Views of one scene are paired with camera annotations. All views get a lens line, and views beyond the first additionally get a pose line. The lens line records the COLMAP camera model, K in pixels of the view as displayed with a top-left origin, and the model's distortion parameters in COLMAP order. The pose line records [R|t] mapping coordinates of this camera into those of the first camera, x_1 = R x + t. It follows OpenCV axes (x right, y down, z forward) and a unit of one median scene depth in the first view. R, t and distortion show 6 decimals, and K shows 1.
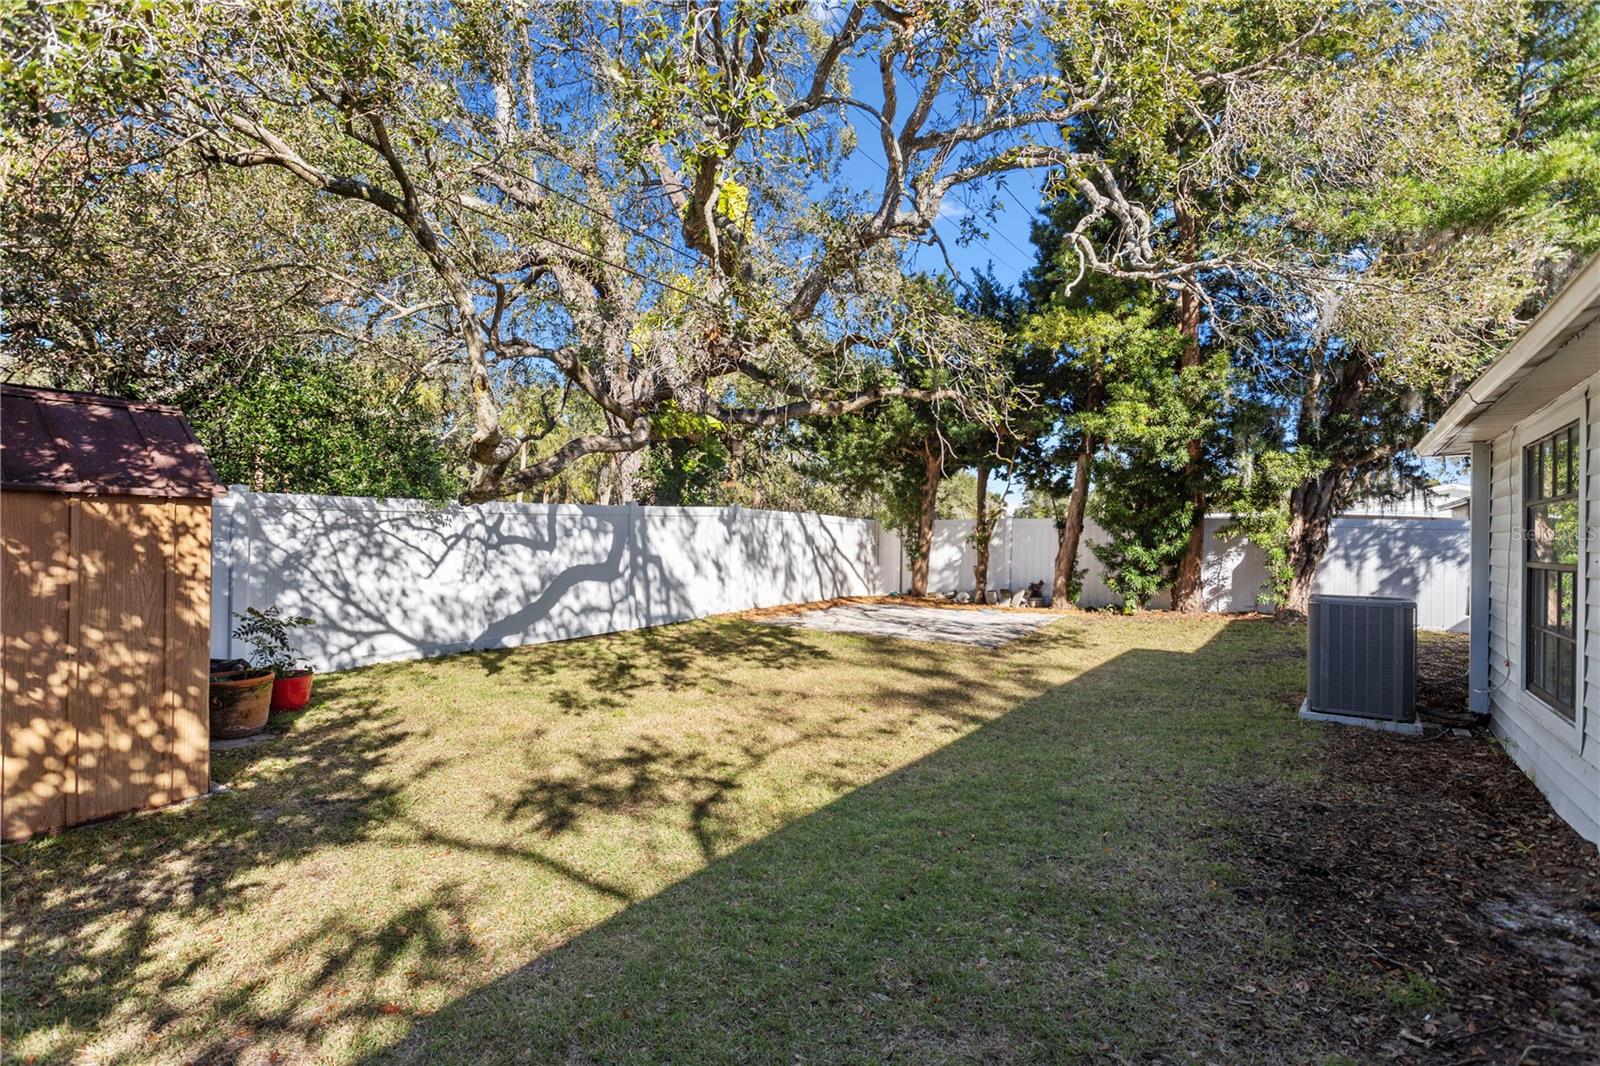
lens RADIAL K [[781.7, 0, 797.5], [0, 781.7, 532.5], [0, 0, 1]] dist [-0.013026, 0.002691]
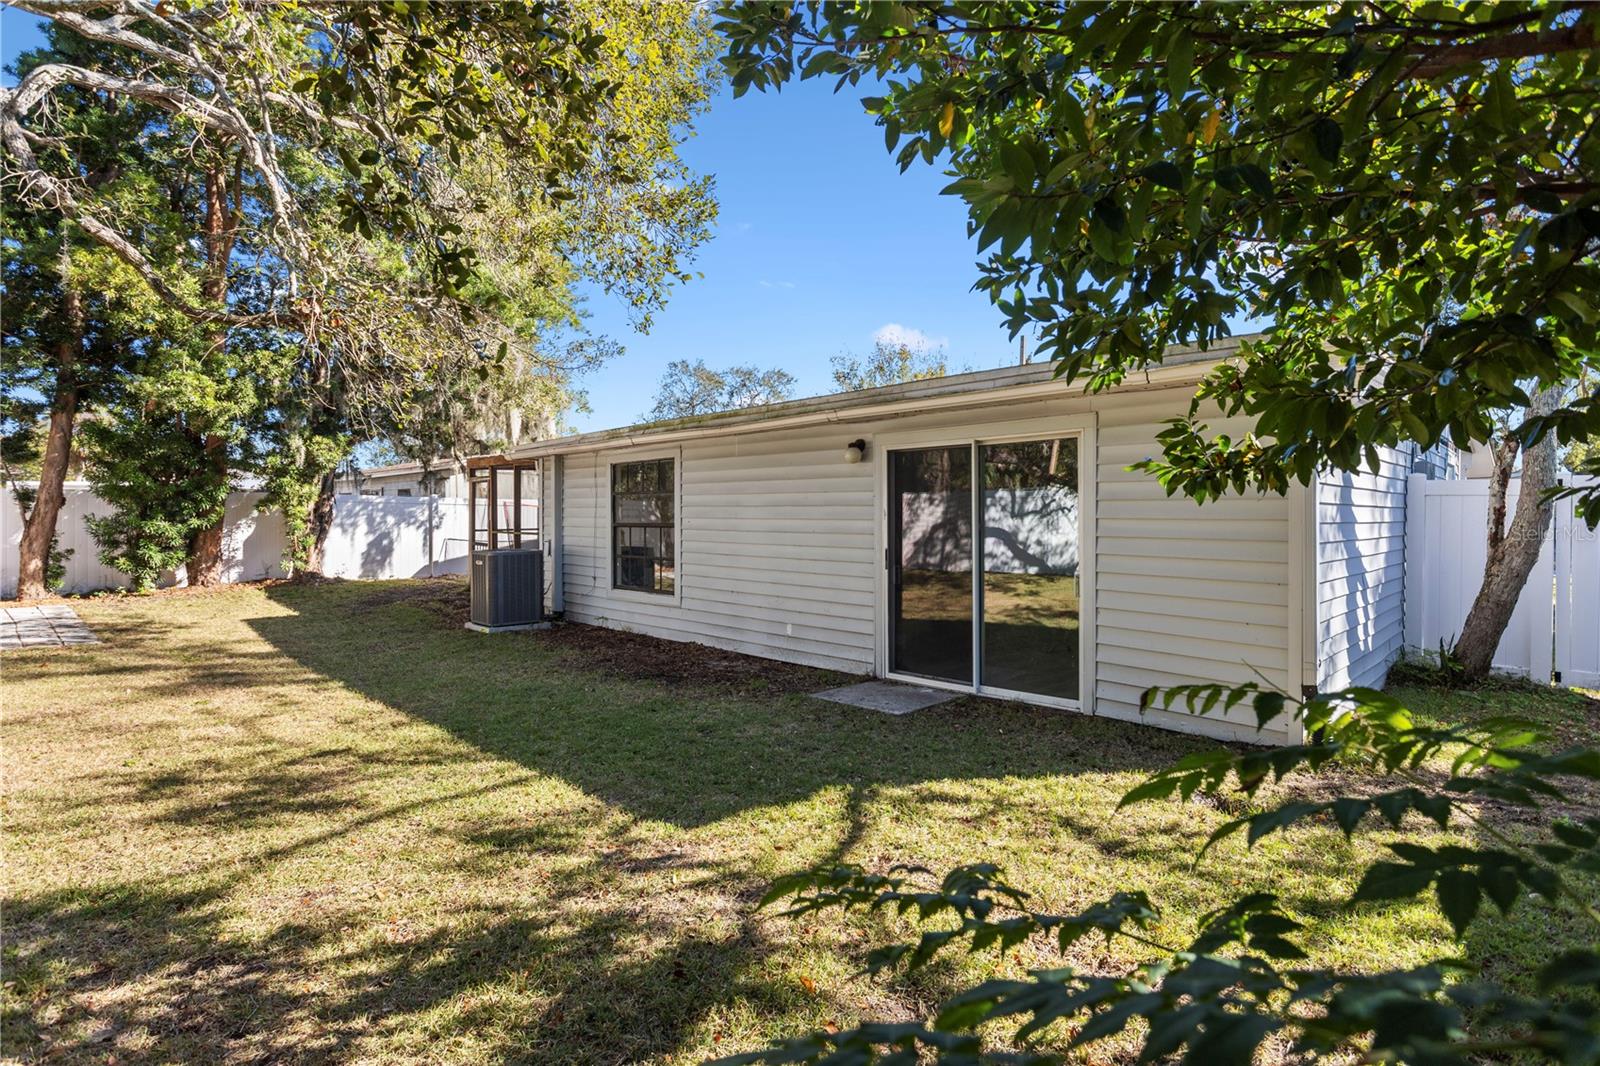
lens RADIAL K [[781.7, 0, 803.7], [0, 781.7, 528.0], [0, 0, 1]] dist [-0.013026, 0.002691]
pose [[0.181280, -0.032806, 0.982884, -0.989727], [0.000150, 0.999444, 0.033331, -0.013136], [-0.983431, -0.005895, 0.181185, 0.188340]]
